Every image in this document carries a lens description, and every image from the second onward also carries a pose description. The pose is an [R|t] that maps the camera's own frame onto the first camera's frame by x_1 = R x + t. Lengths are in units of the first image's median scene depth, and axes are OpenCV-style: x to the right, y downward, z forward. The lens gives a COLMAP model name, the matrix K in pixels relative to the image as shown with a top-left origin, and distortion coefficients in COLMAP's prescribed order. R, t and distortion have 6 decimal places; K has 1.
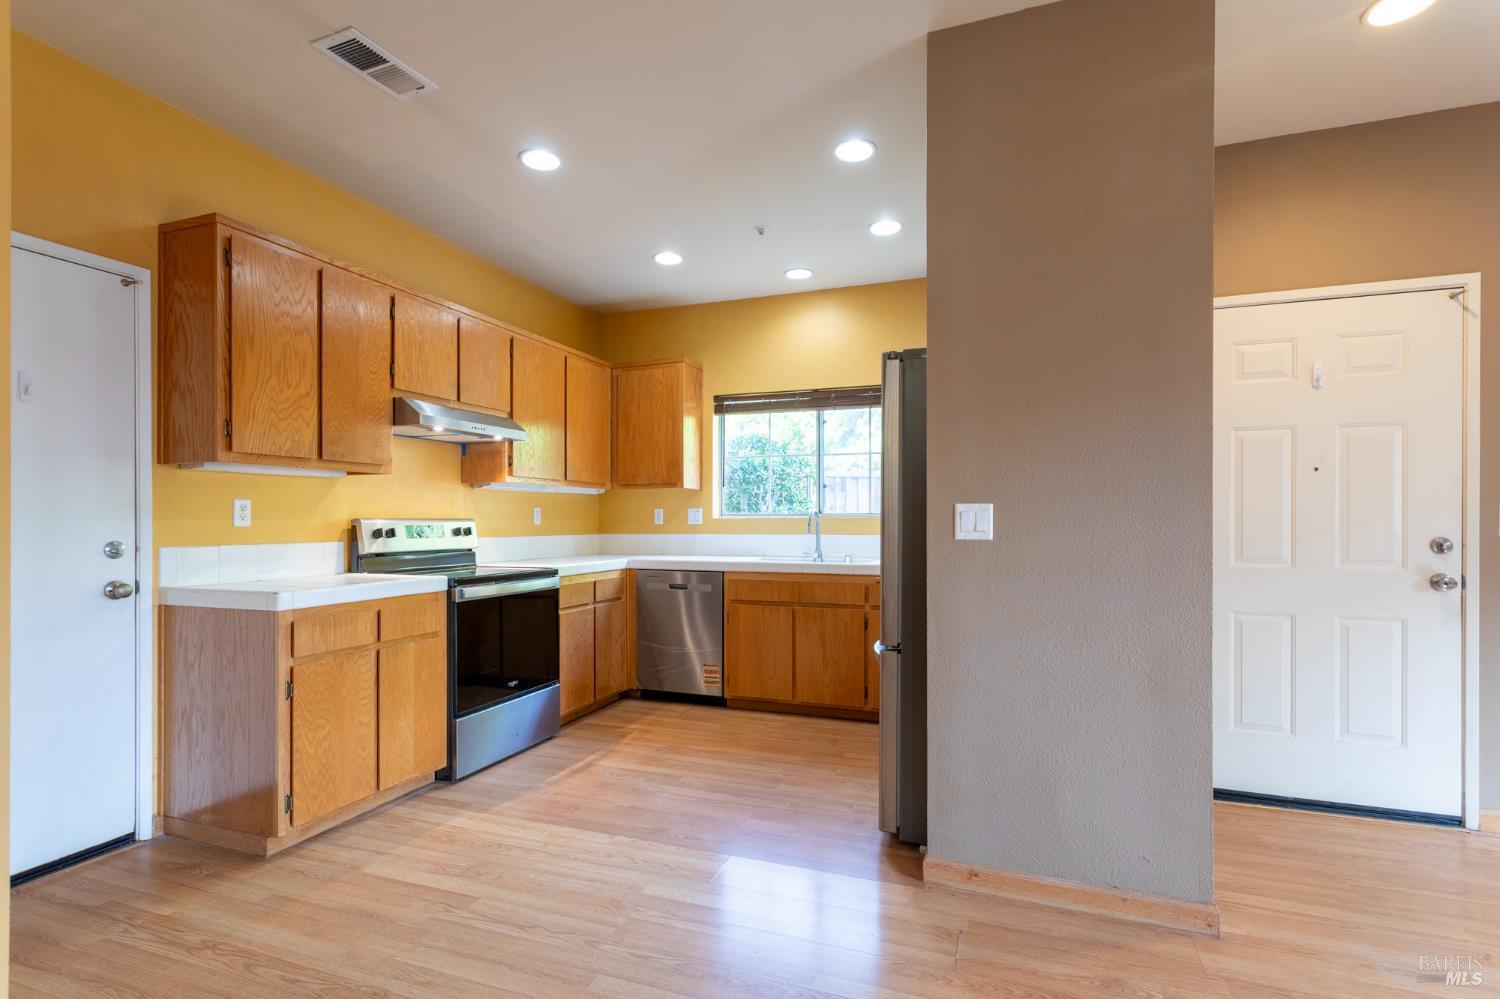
lens RADIAL K [[717.0, 0, 750.2], [0, 717.0, 519.4], [0, 0, 1]] dist [0.004838, 0.001080]
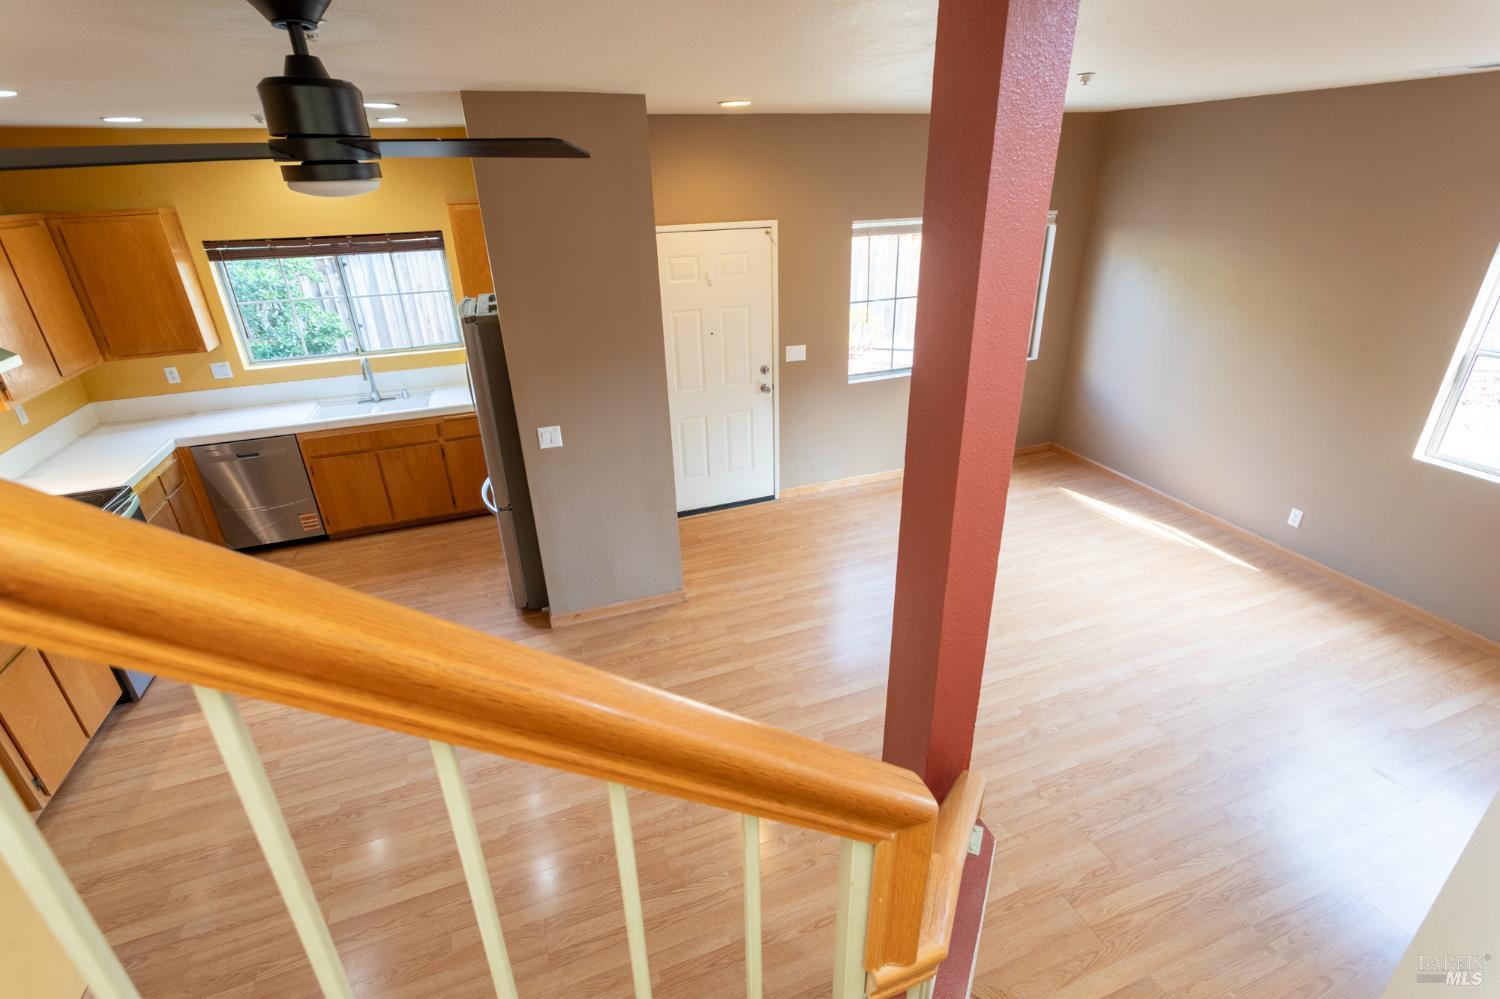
lens RADIAL K [[706.5, 0, 751.7], [0, 706.5, 496.0], [0, 0, 1]] dist [0.009402, 0.000252]
pose [[0.759422, -0.290089, 0.582345, -0.211786], [0.026070, 0.907942, 0.418285, -0.354392], [-0.650075, -0.302473, 0.697074, -0.314767]]
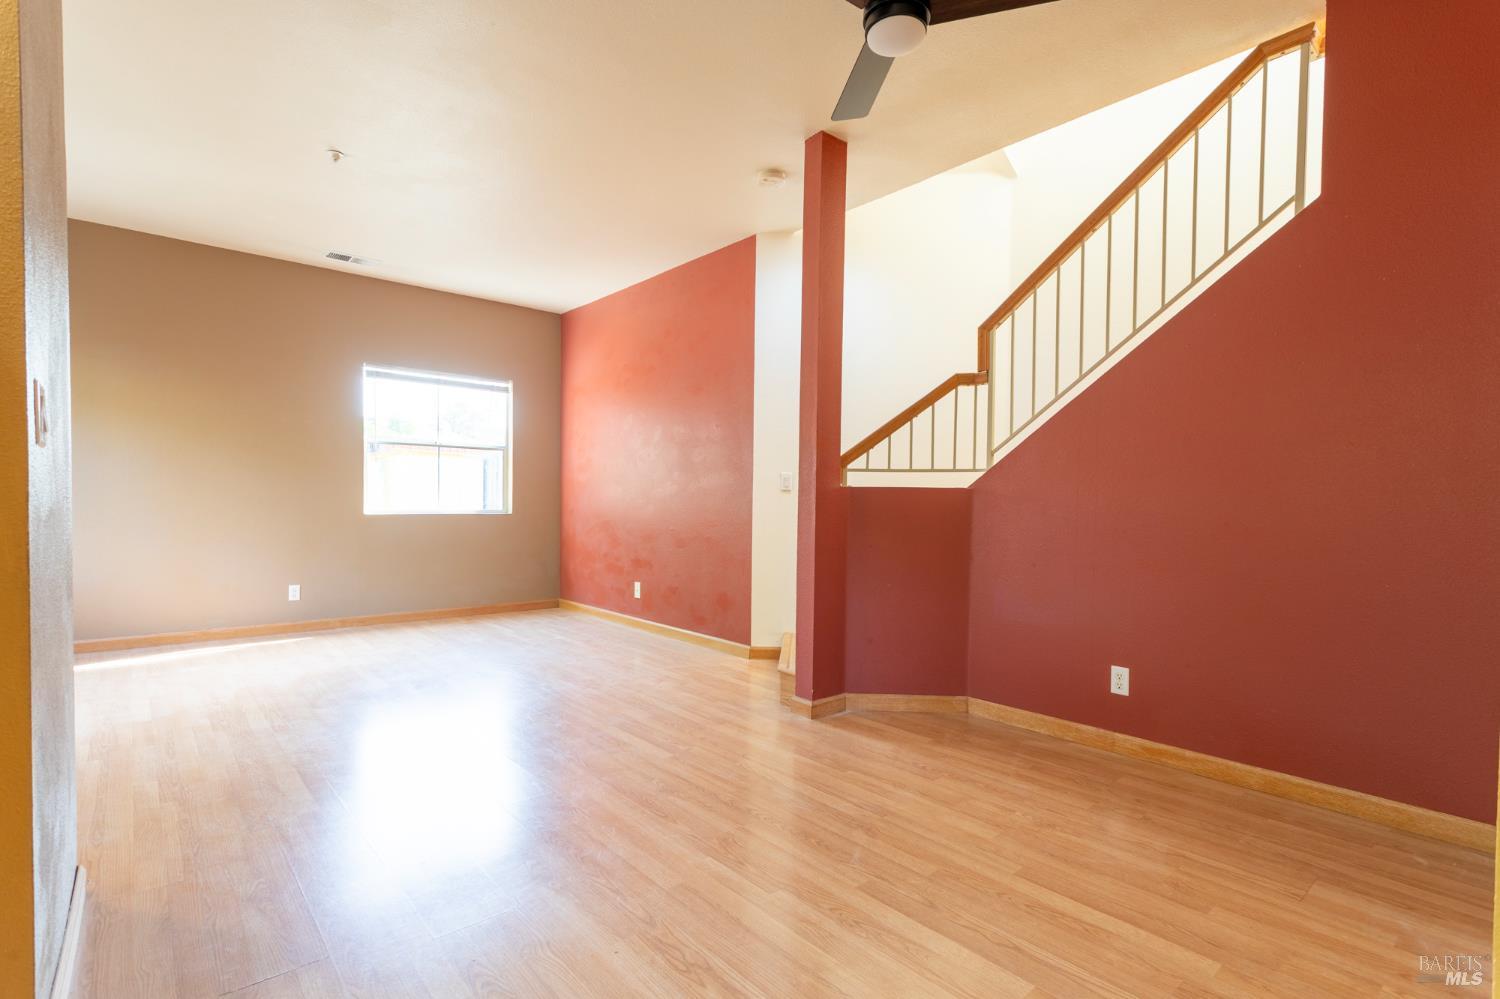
lens RADIAL K [[717.0, 0, 750.2], [0, 717.0, 519.4], [0, 0, 1]] dist [0.004838, 0.001080]
pose [[-0.873909, -0.023019, 0.485545, -0.297853], [-0.009611, 0.999501, 0.030086, 0.040889], [-0.485995, 0.021626, -0.873694, 0.795552]]
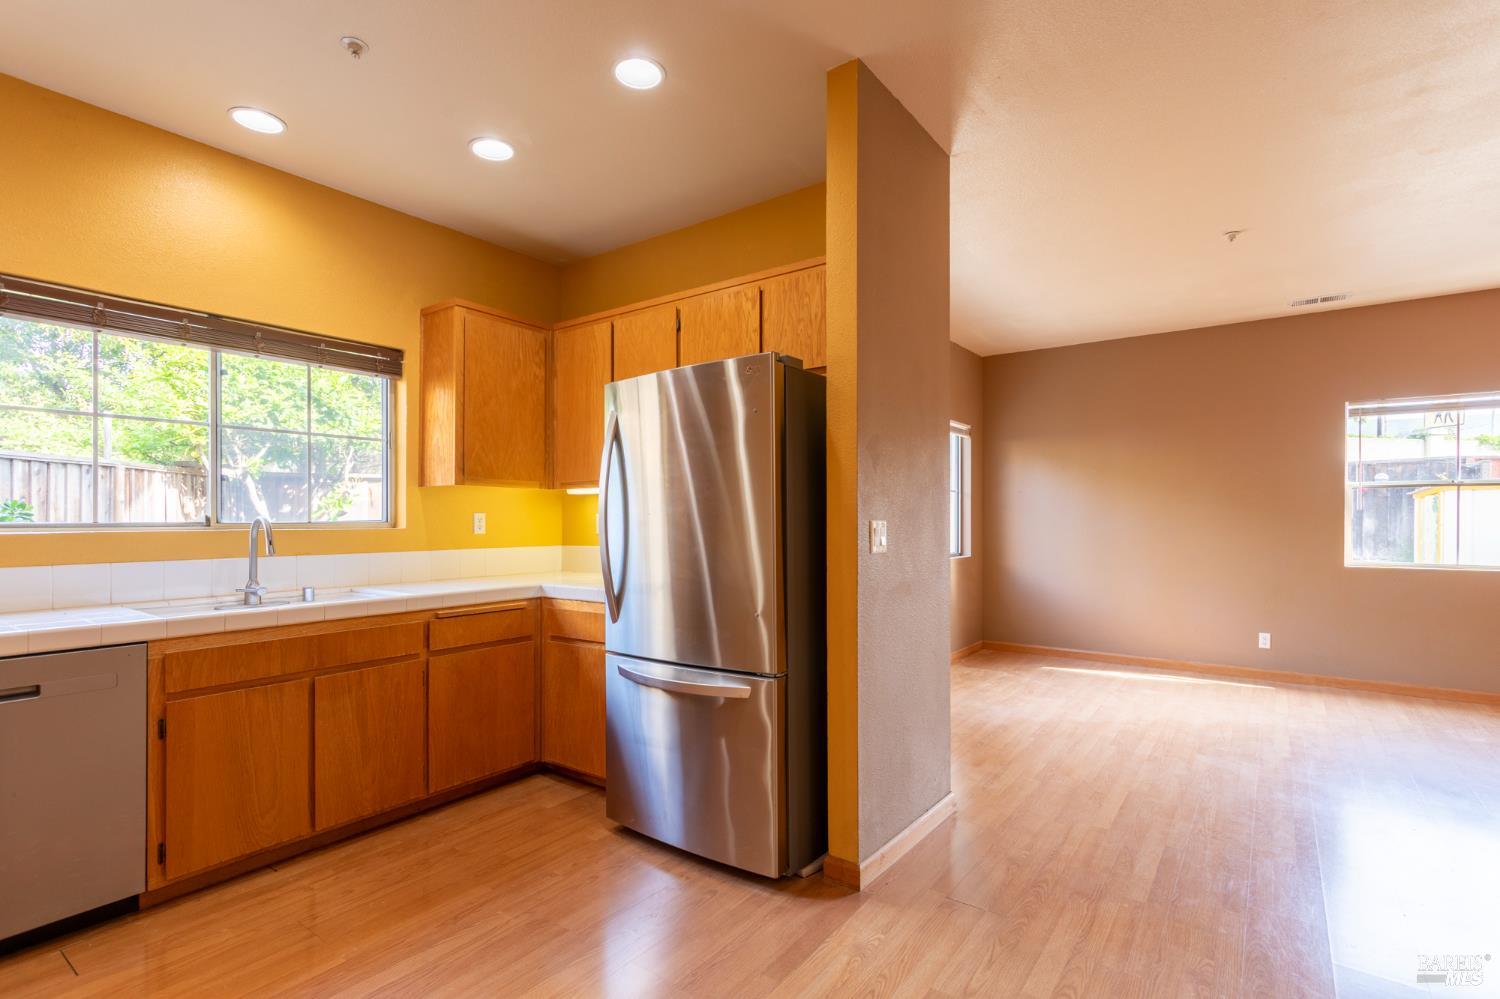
lens RADIAL K [[718.7, 0, 751.9], [0, 718.7, 520.9], [0, 0, 1]] dist [0.005610, -0.000397]
pose [[0.272419, -0.003544, 0.962172, -0.517952], [0.002233, 0.999993, 0.003051, -0.015052], [-0.962176, 0.001317, 0.272425, 0.577781]]
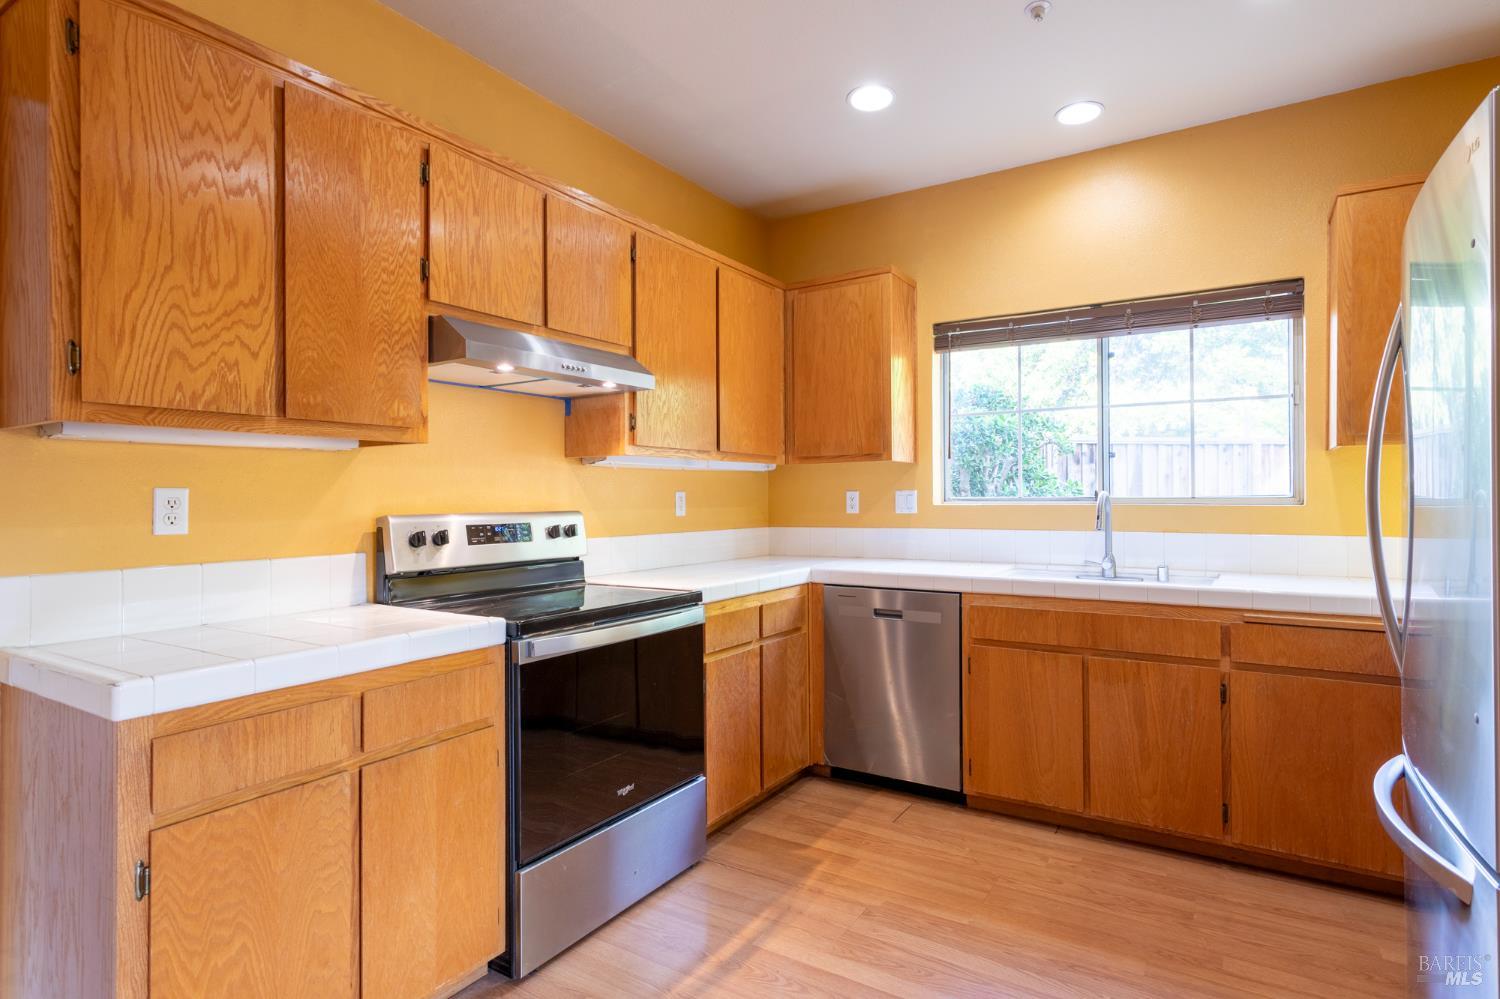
lens RADIAL K [[757.4, 0, 795.5], [0, 757.4, 490.0], [0, 0, 1]] dist [0.003839, 0.000997]
pose [[0.984107, -0.006859, -0.177444, -0.077999], [0.005634, 0.999957, -0.007408, -0.016534], [0.177487, 0.006291, 0.984103, 0.405522]]
